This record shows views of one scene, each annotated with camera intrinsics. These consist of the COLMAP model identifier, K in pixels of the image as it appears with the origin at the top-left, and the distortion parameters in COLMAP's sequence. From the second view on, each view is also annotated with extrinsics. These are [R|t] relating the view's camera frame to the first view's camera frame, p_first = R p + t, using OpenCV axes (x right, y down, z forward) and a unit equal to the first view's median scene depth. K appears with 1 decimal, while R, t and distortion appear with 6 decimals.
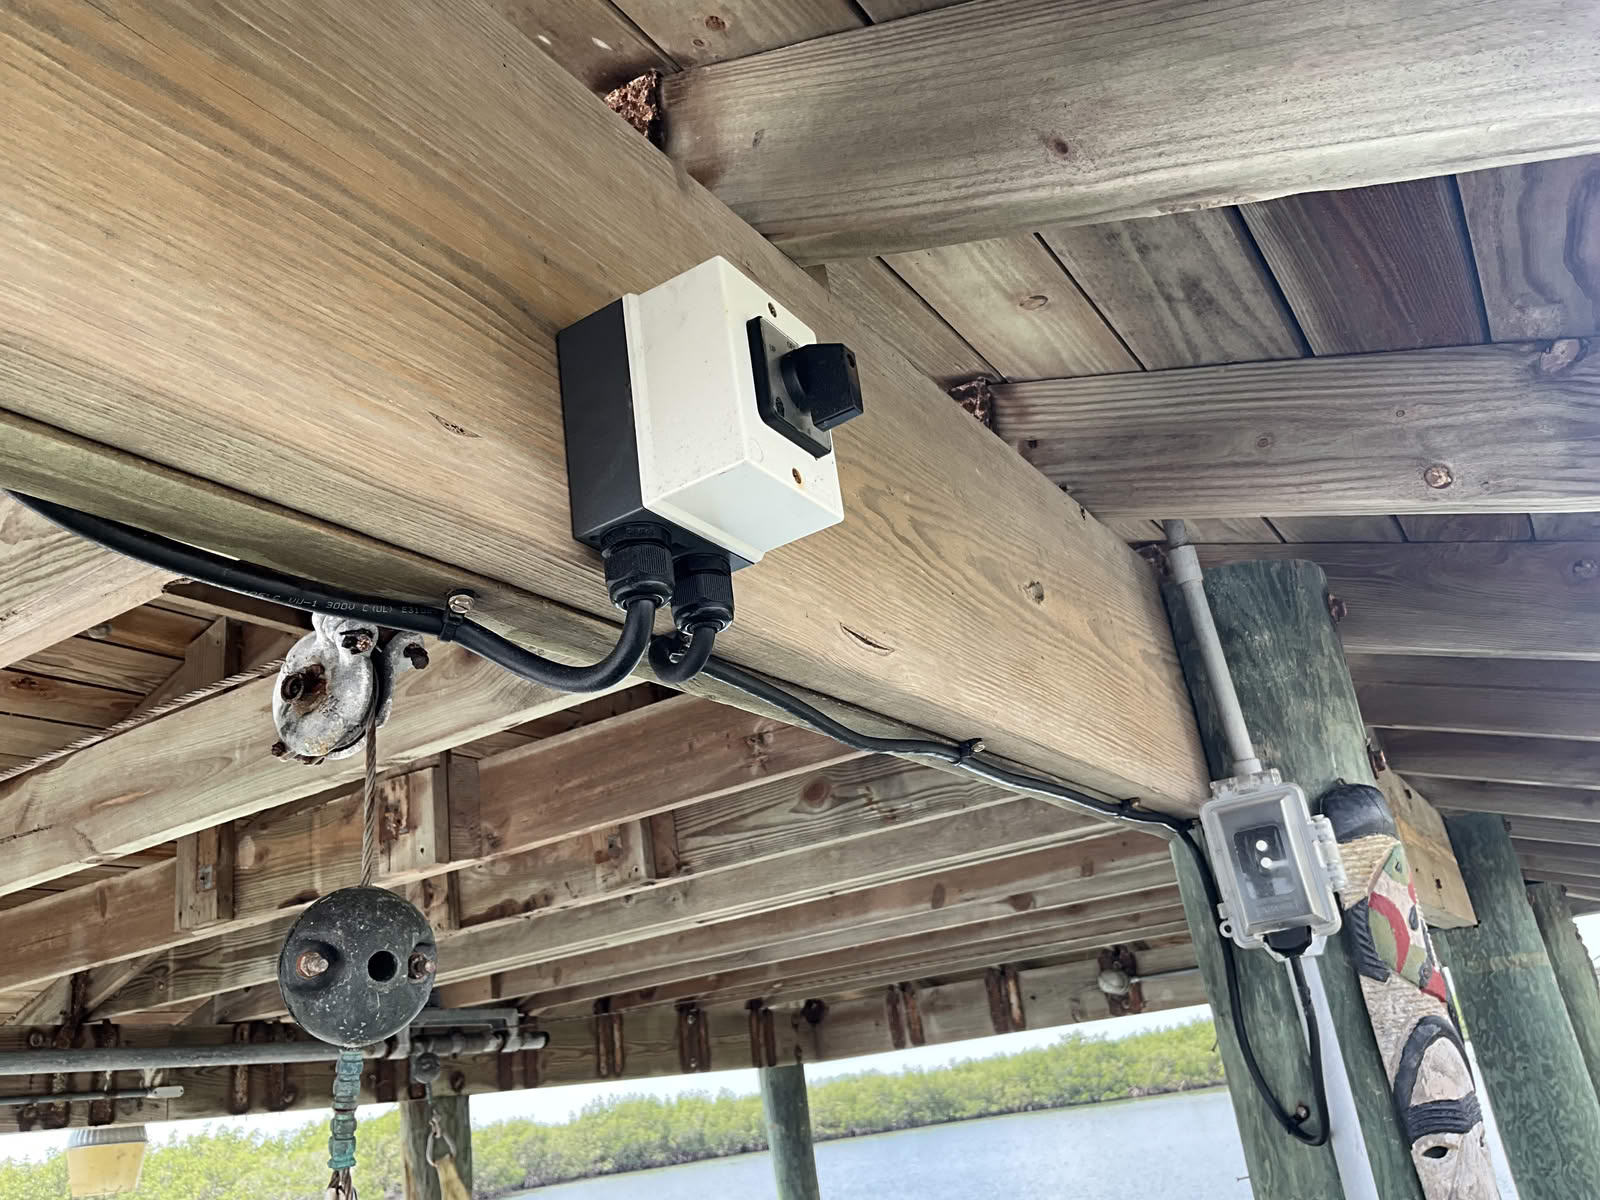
lens RADIAL K [[1342.5, 0, 794.3], [0, 1342.5, 591.3], [0, 0, 1]] dist [0.092959, -0.149780]
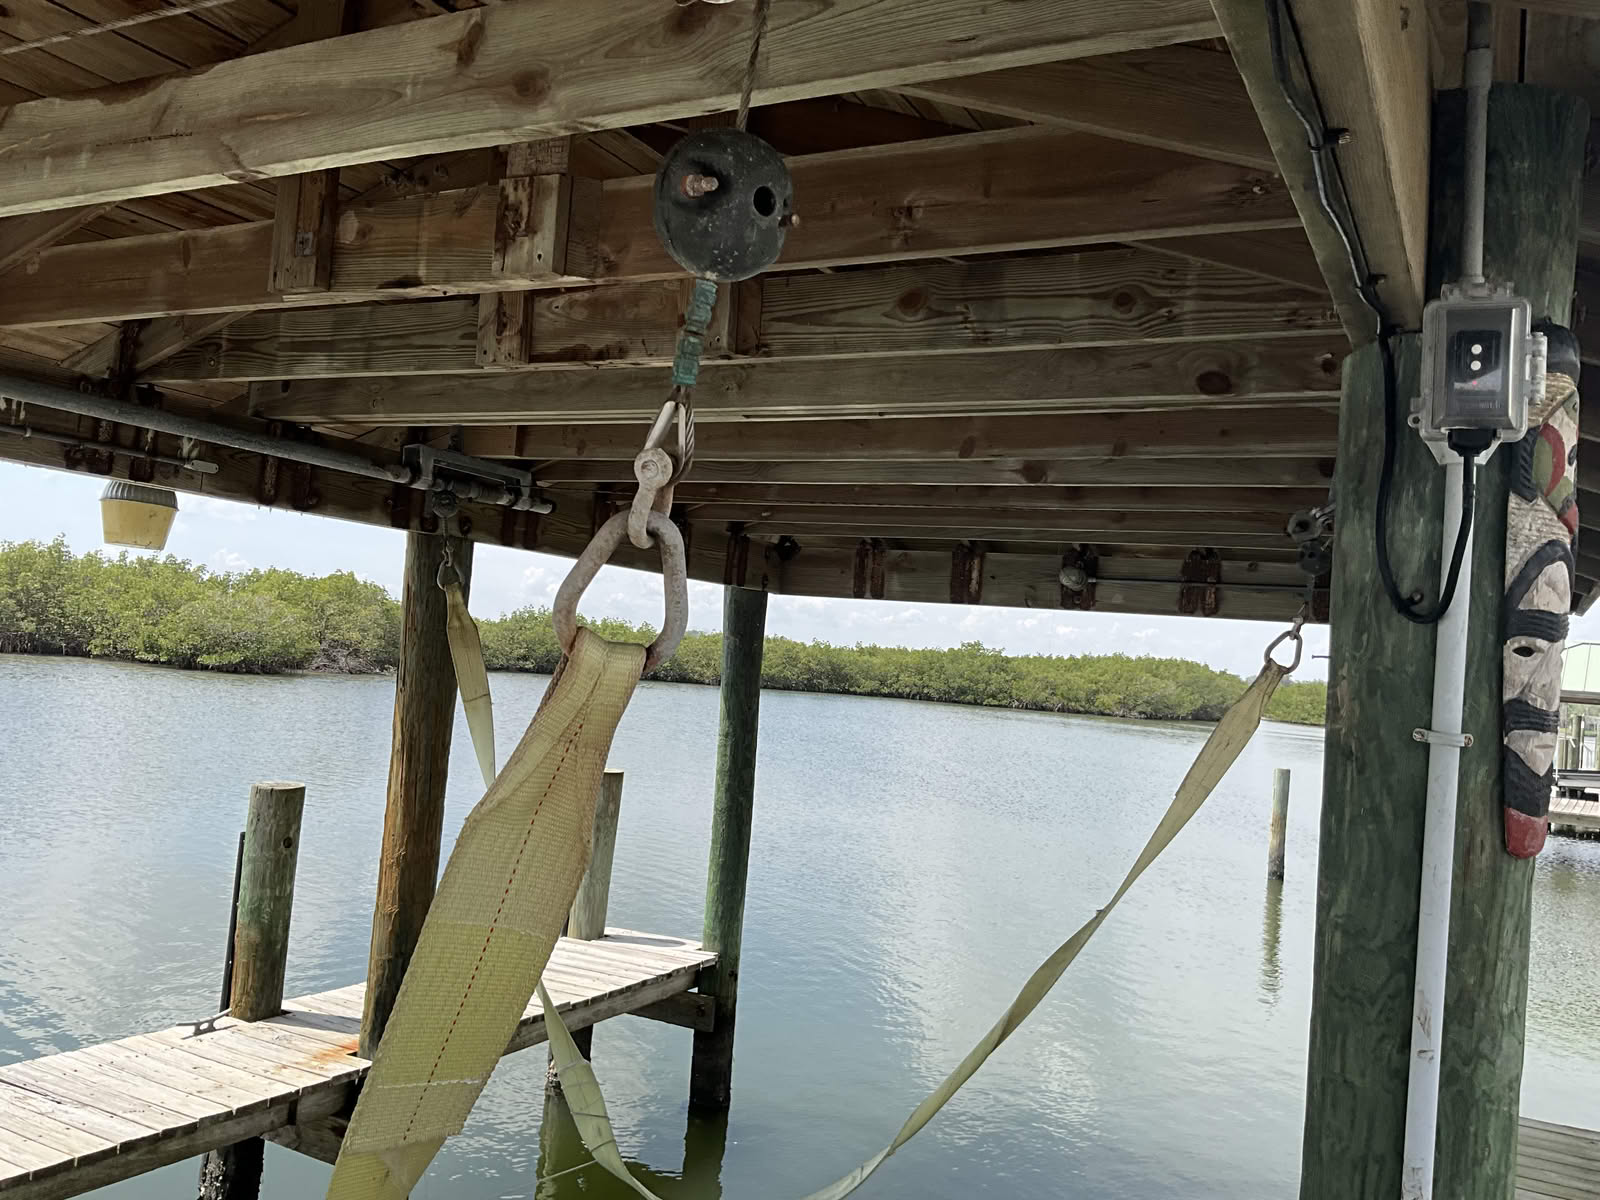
lens RADIAL K [[1336.4, 0, 800.0], [0, 1336.4, 600.0], [0, 0, 1]] dist [0.075467, -0.134331]
pose [[0.976083, 0.208389, 0.061927, -0.077247], [-0.217319, 0.927755, 0.303387, 0.067608], [0.005770, -0.309589, 0.950853, -0.019732]]
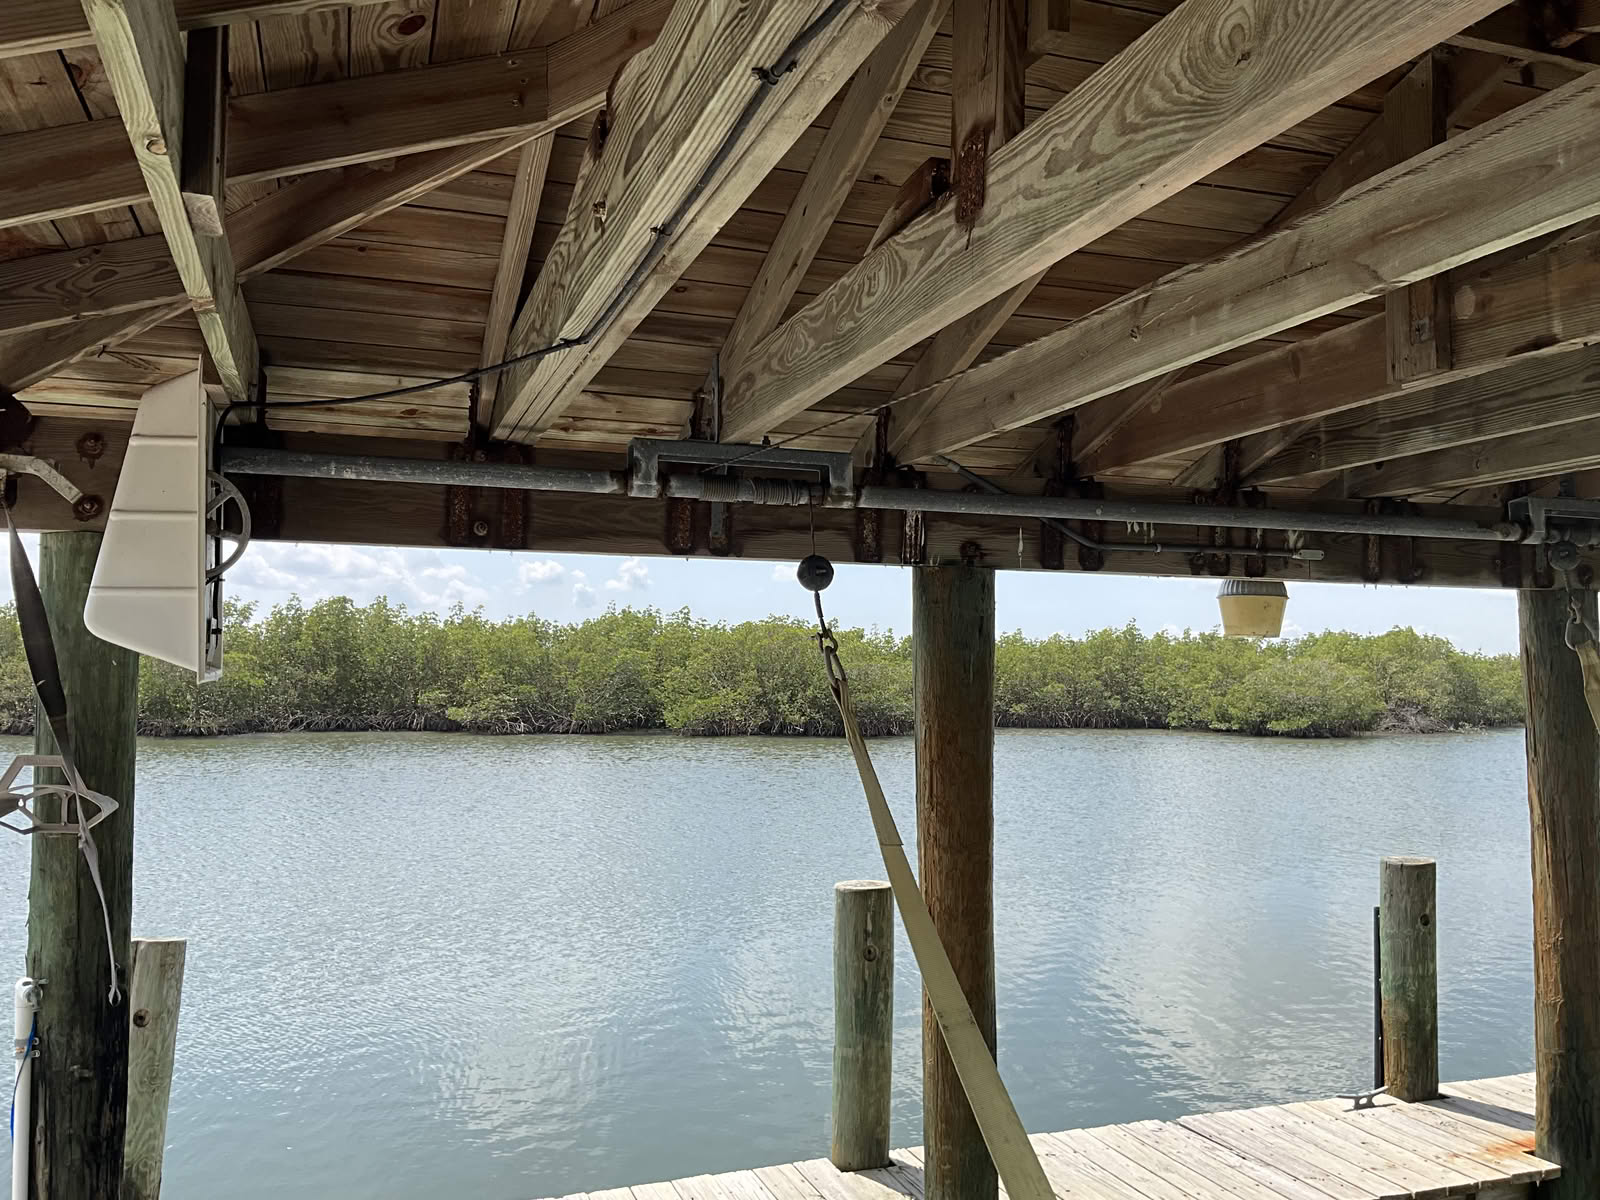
lens RADIAL K [[1336.4, 0, 800.0], [0, 1336.4, 600.0], [0, 0, 1]] dist [0.075467, -0.134331]
pose [[0.773259, 0.093253, -0.627196, -0.131026], [0.125987, 0.946811, 0.296100, 0.042840], [0.621449, -0.307981, 0.720382, -0.059163]]
